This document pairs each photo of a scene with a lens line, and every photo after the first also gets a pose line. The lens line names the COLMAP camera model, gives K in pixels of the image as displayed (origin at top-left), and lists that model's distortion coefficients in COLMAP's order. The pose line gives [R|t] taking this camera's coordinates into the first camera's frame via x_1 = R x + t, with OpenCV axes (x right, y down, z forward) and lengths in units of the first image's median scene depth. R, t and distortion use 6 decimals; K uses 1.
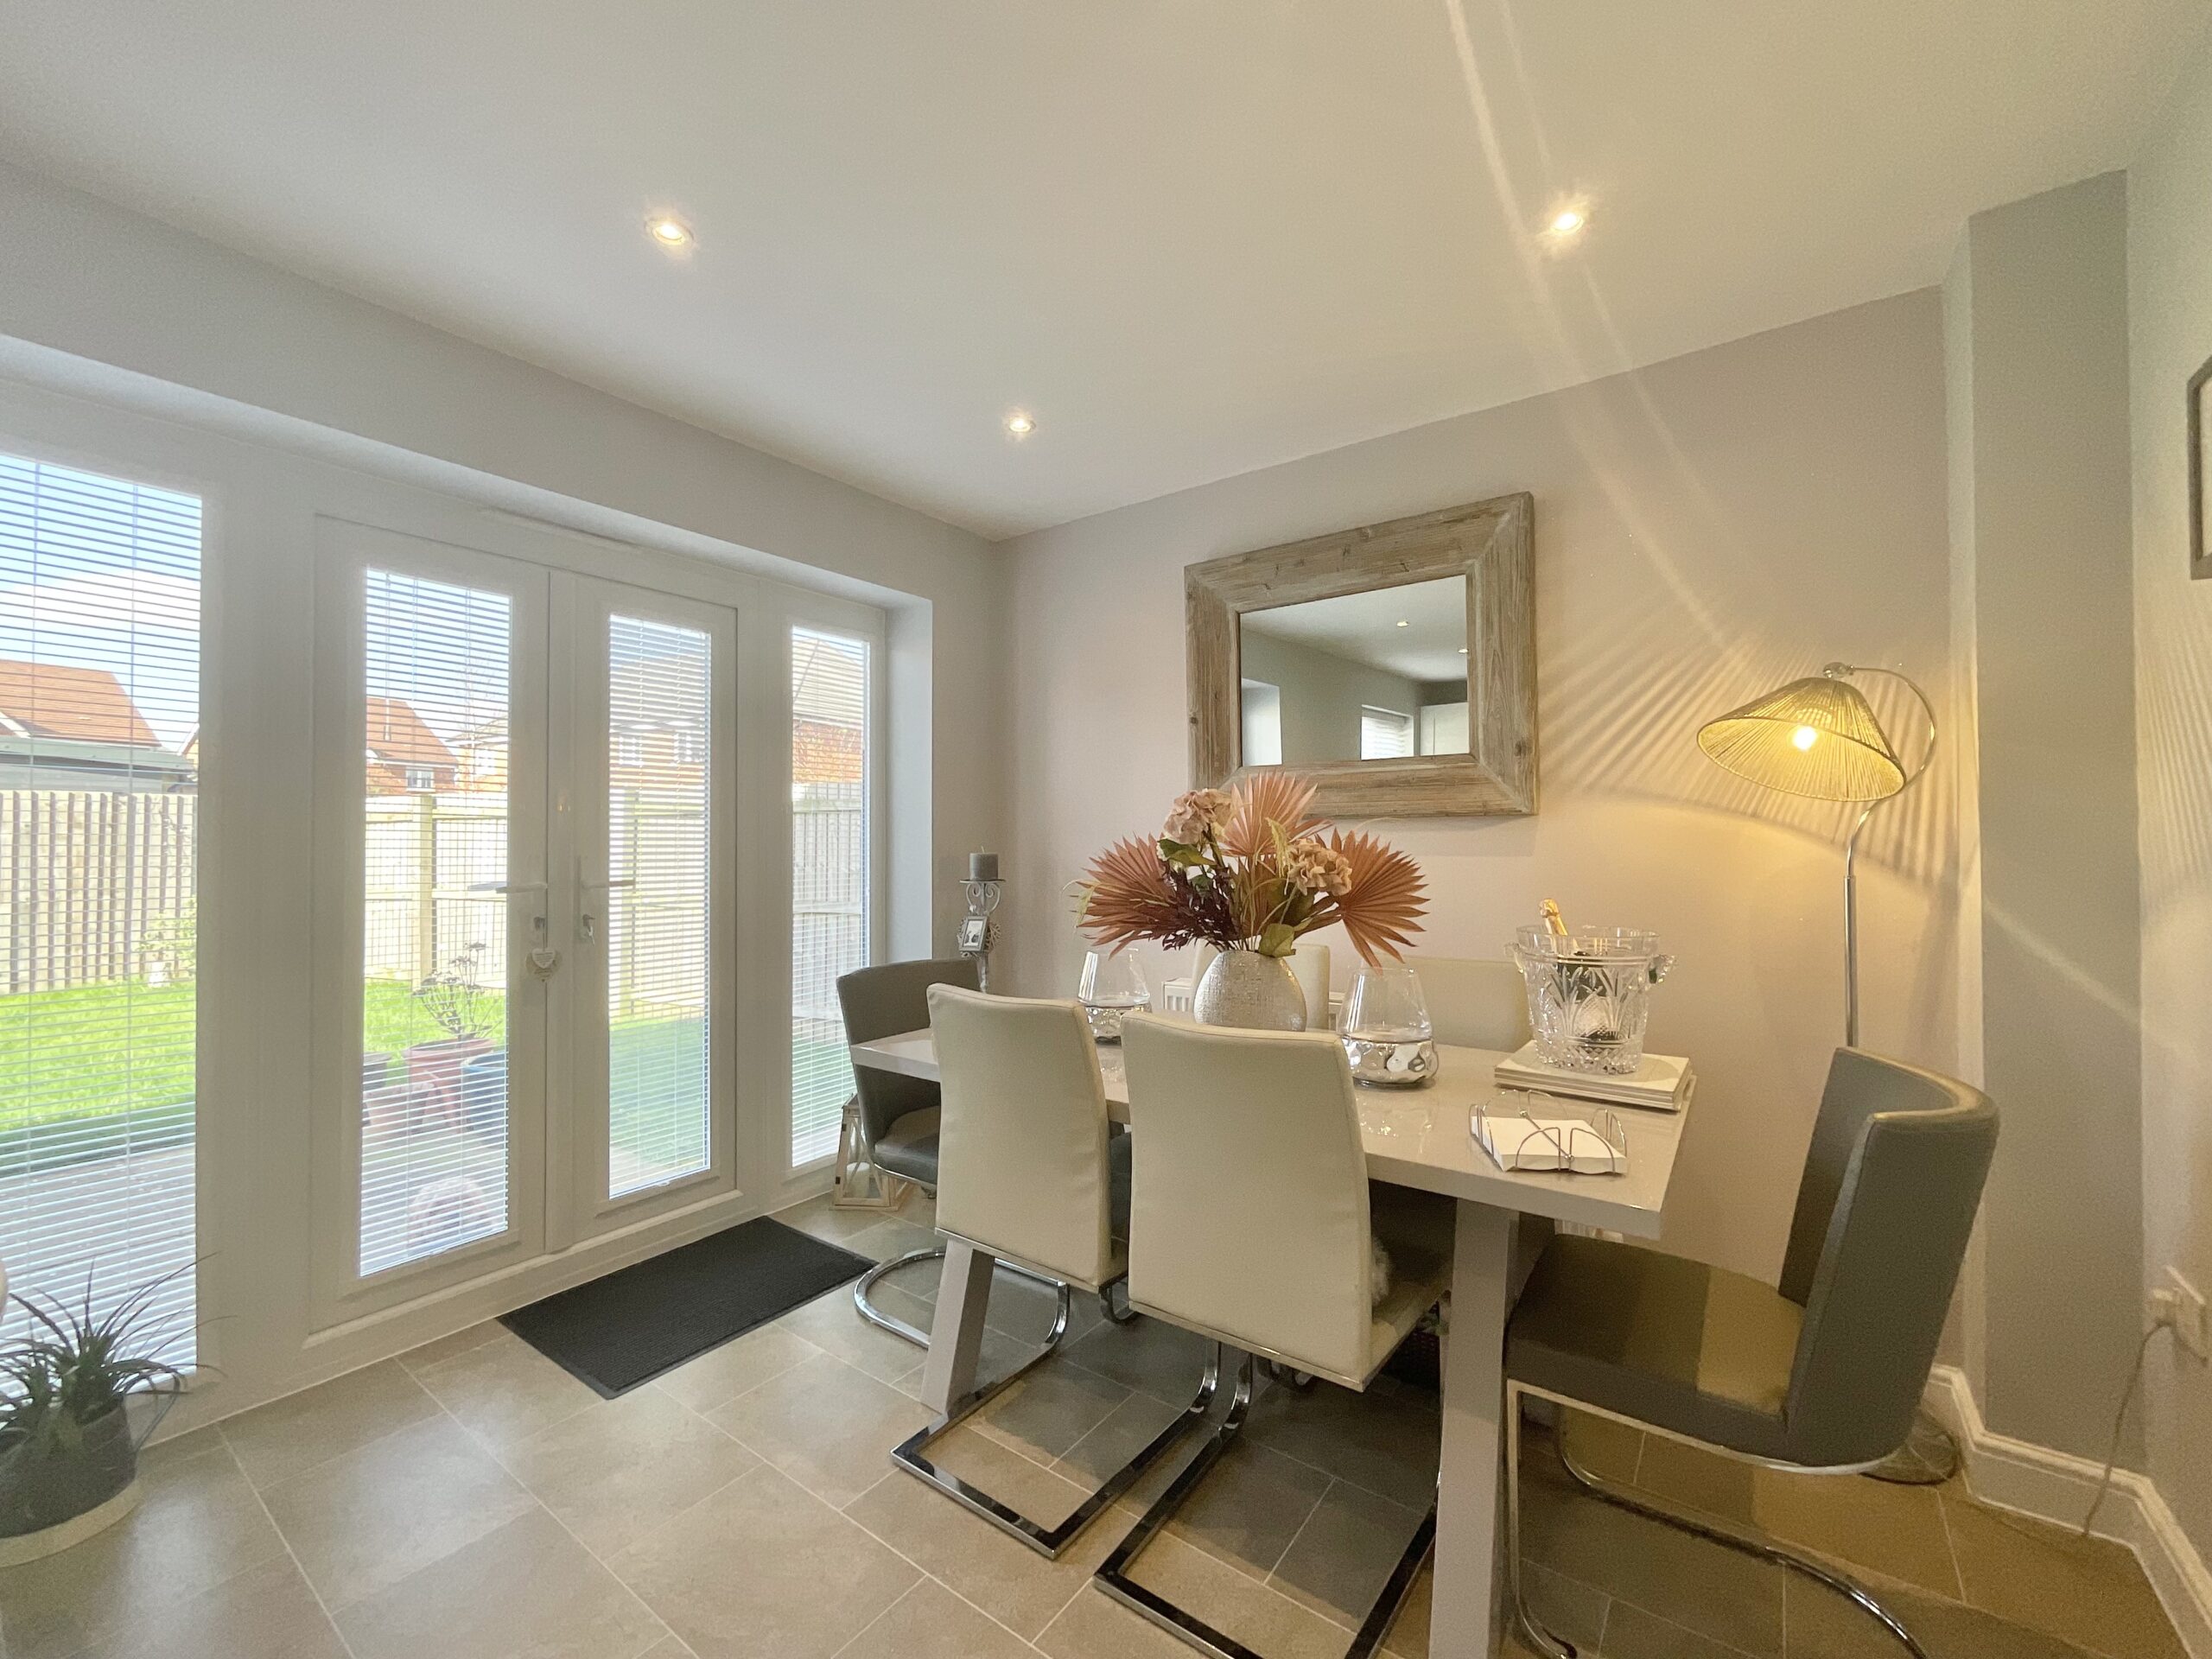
lens RADIAL K [[894.1, 0, 1106.0], [0, 894.1, 829.5], [0, 0, 1]] dist [0.001860, 0.000148]
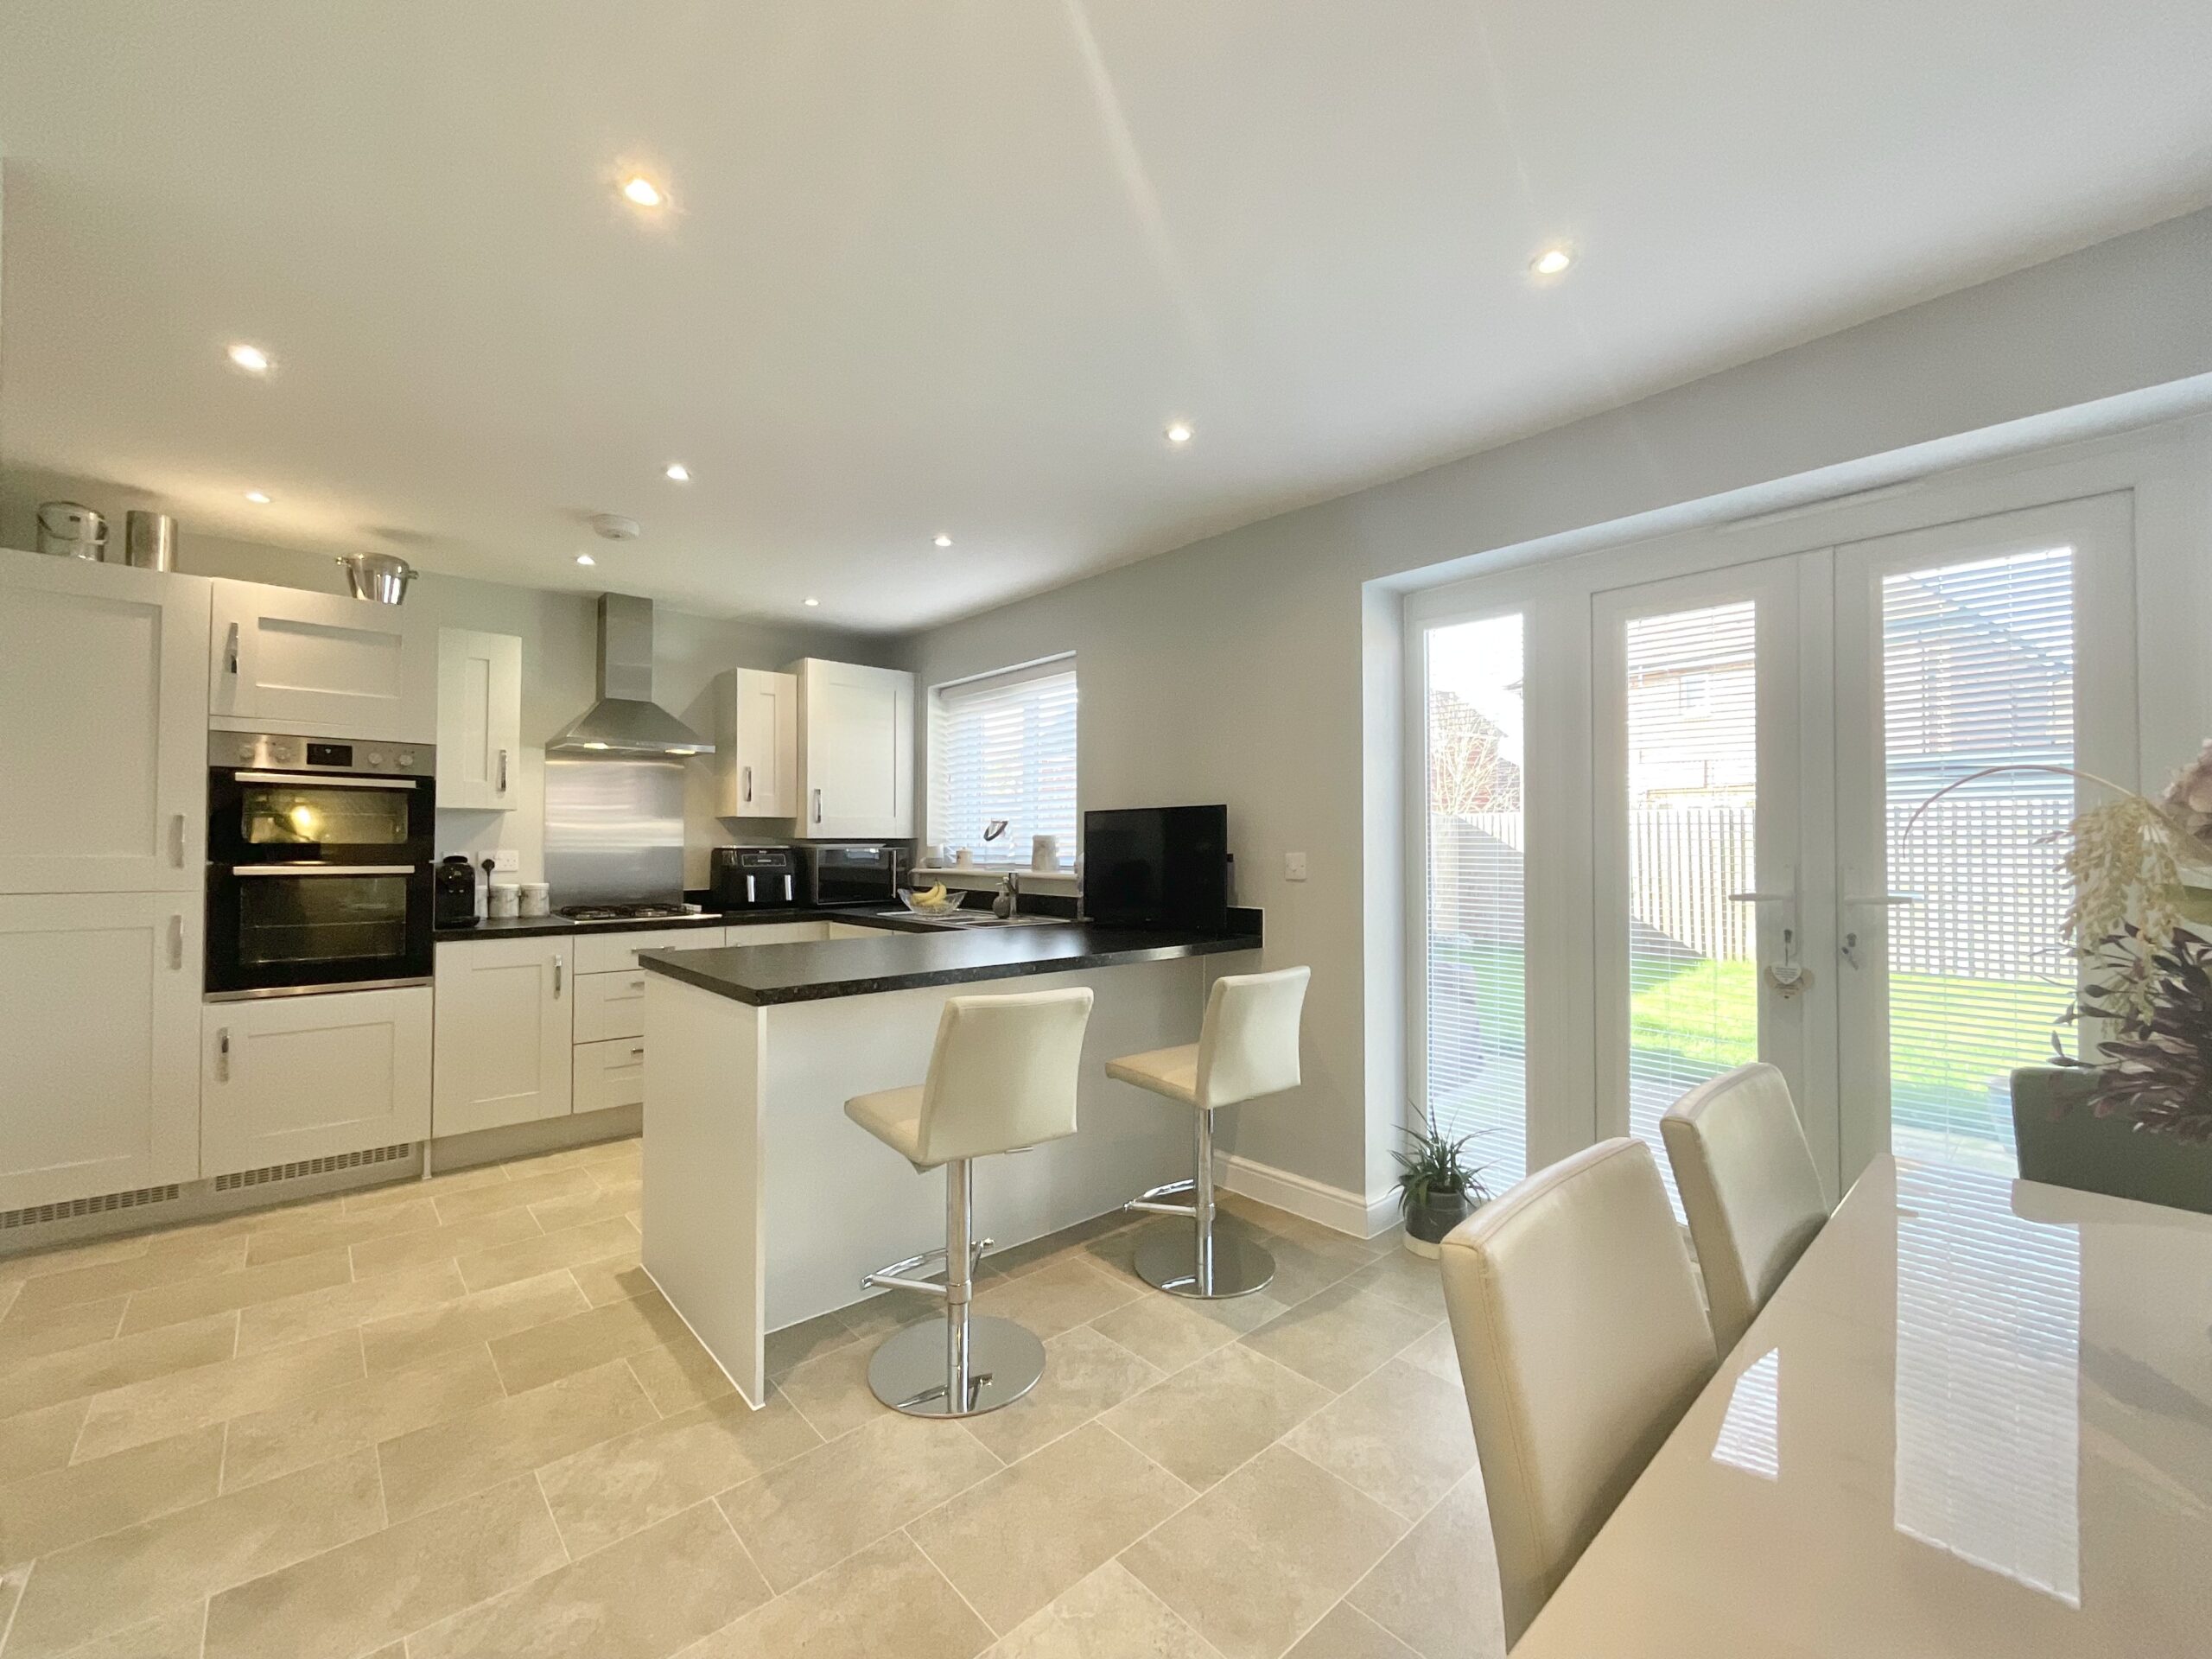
lens RADIAL K [[900.0, 0, 1115.9], [0, 900.0, 840.6], [0, 0, 1]] dist [0.001451, 0.000064]
pose [[-0.197023, -0.005288, -0.980385, 0.489873], [0.011554, 0.999903, -0.007715, 0.003979], [0.980331, -0.012847, -0.196943, 0.549713]]
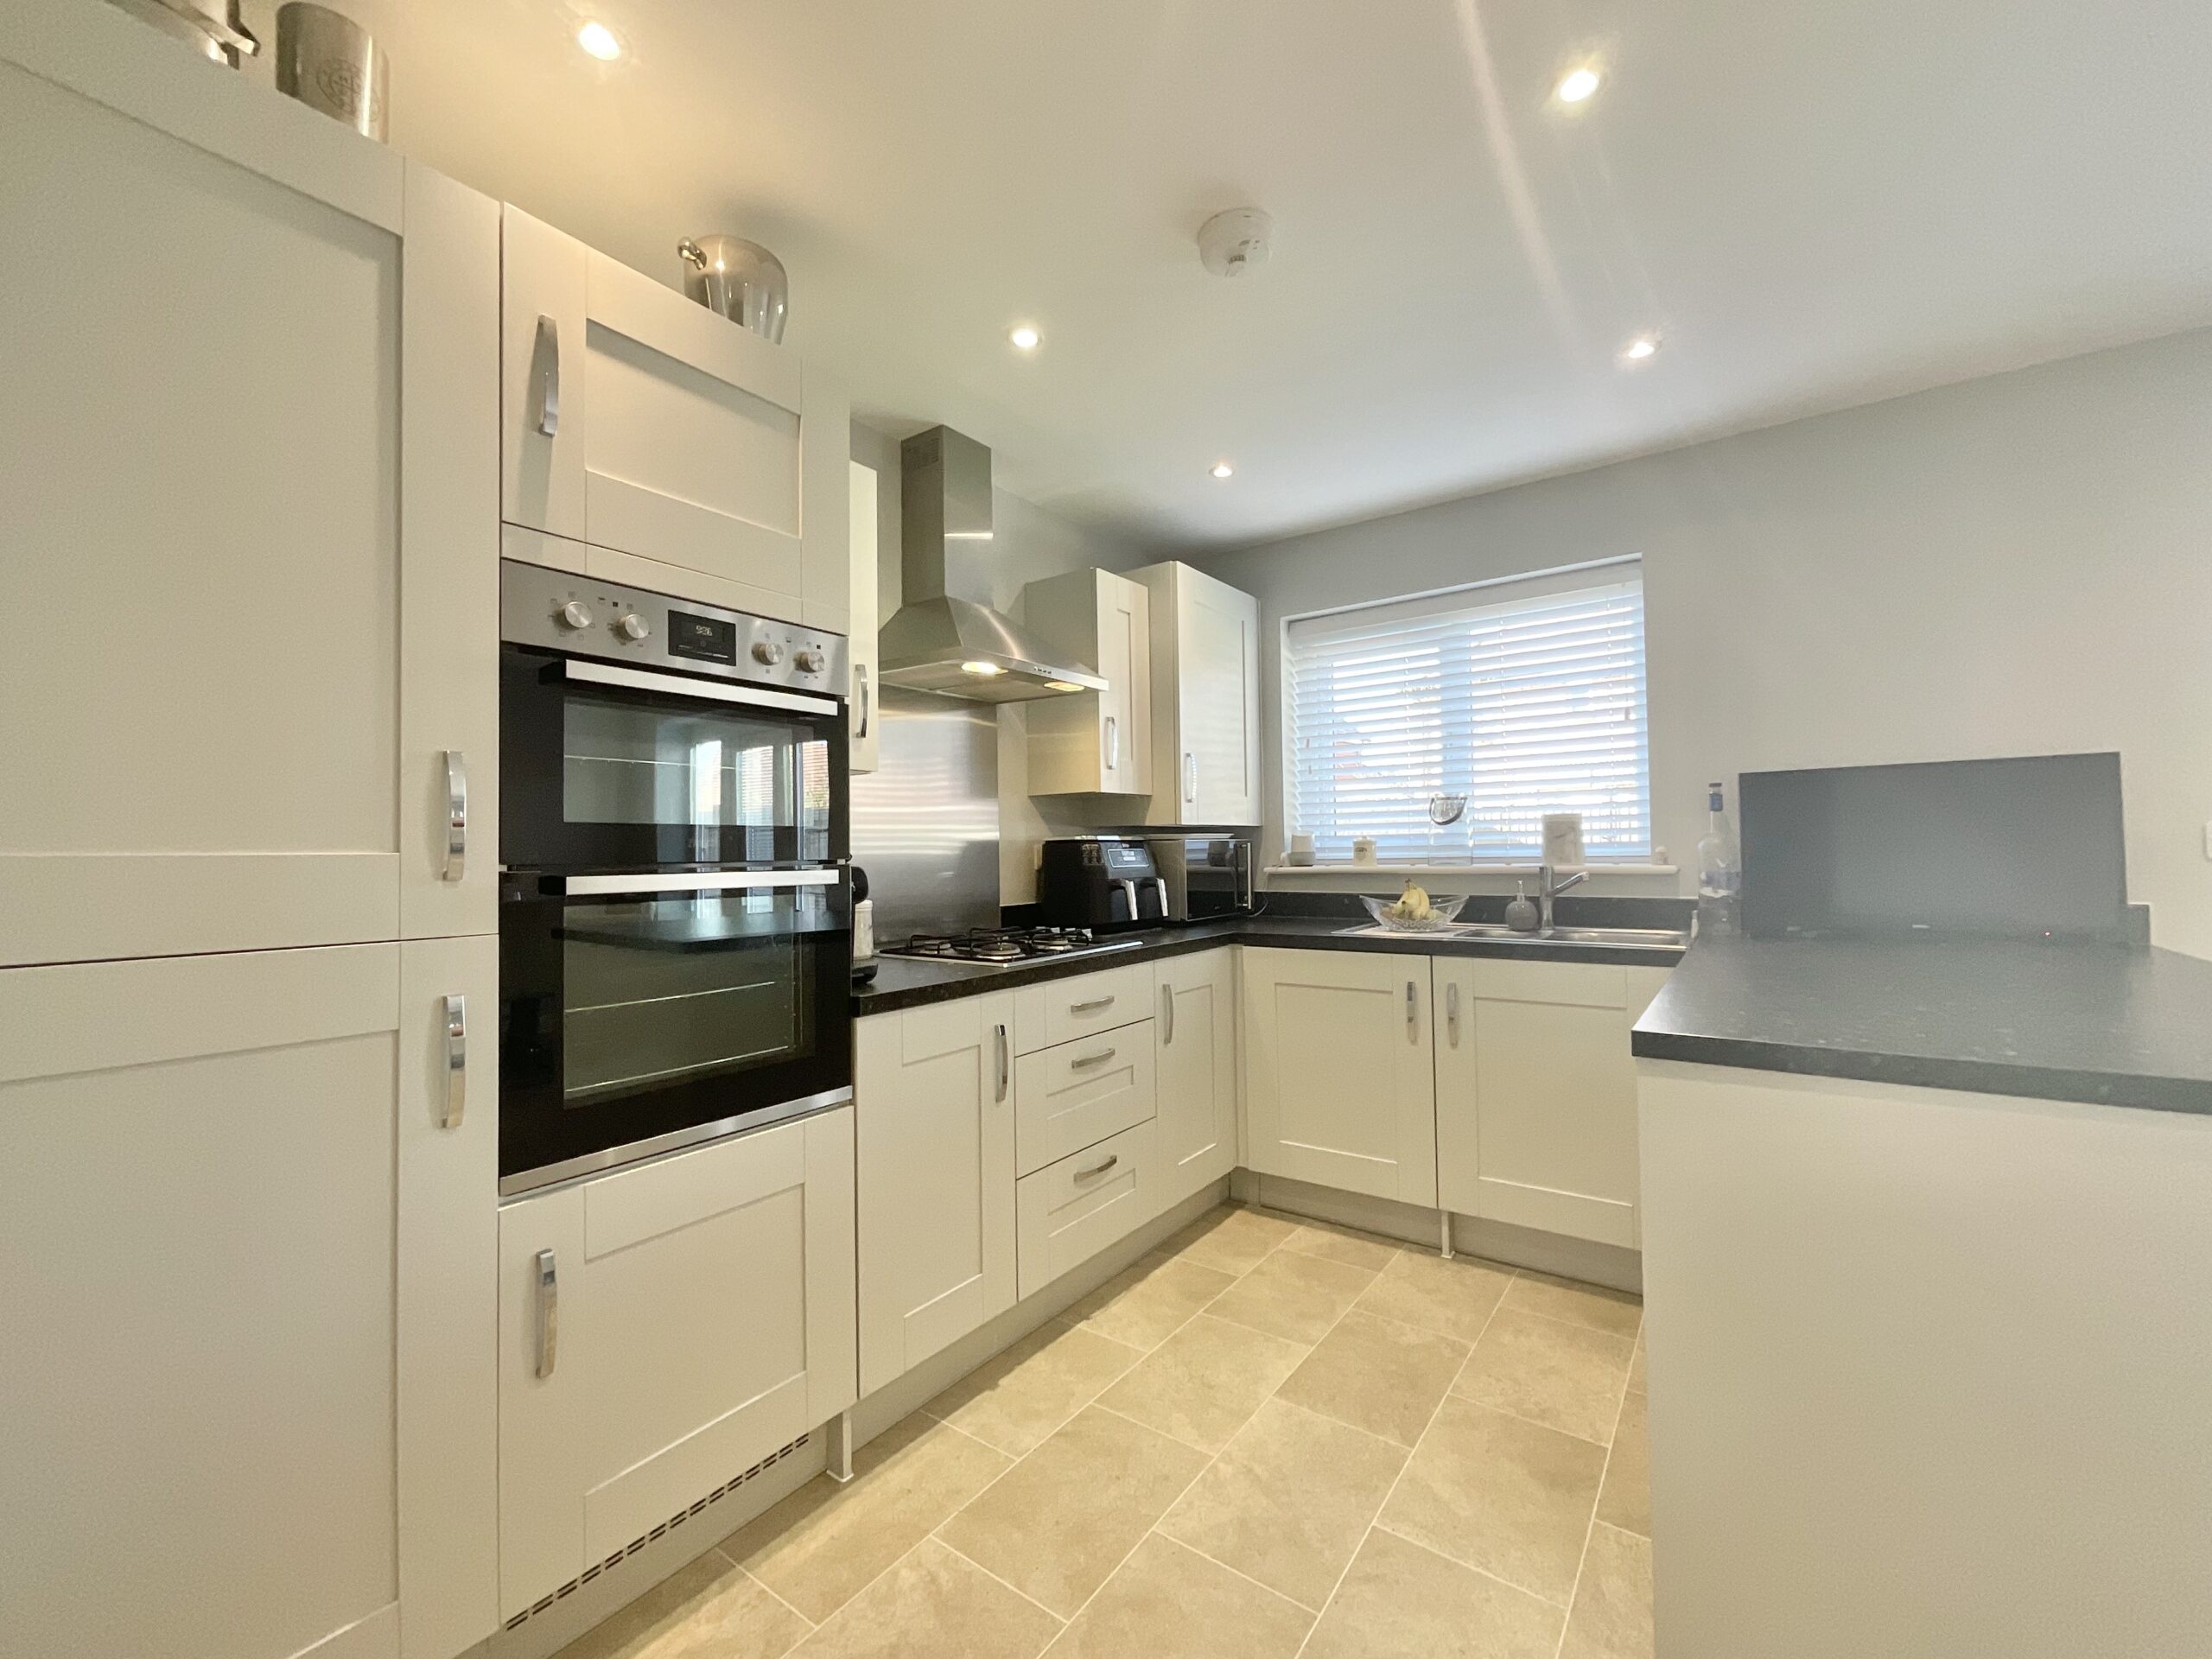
lens RADIAL K [[900.0, 0, 1115.9], [0, 900.0, 840.6], [0, 0, 1]] dist [0.001451, 0.000064]
pose [[0.010219, -0.012341, -0.999872, -0.012231], [0.029139, 0.999503, -0.012039, 0.012691], [0.999523, -0.029012, 0.010574, -0.725021]]
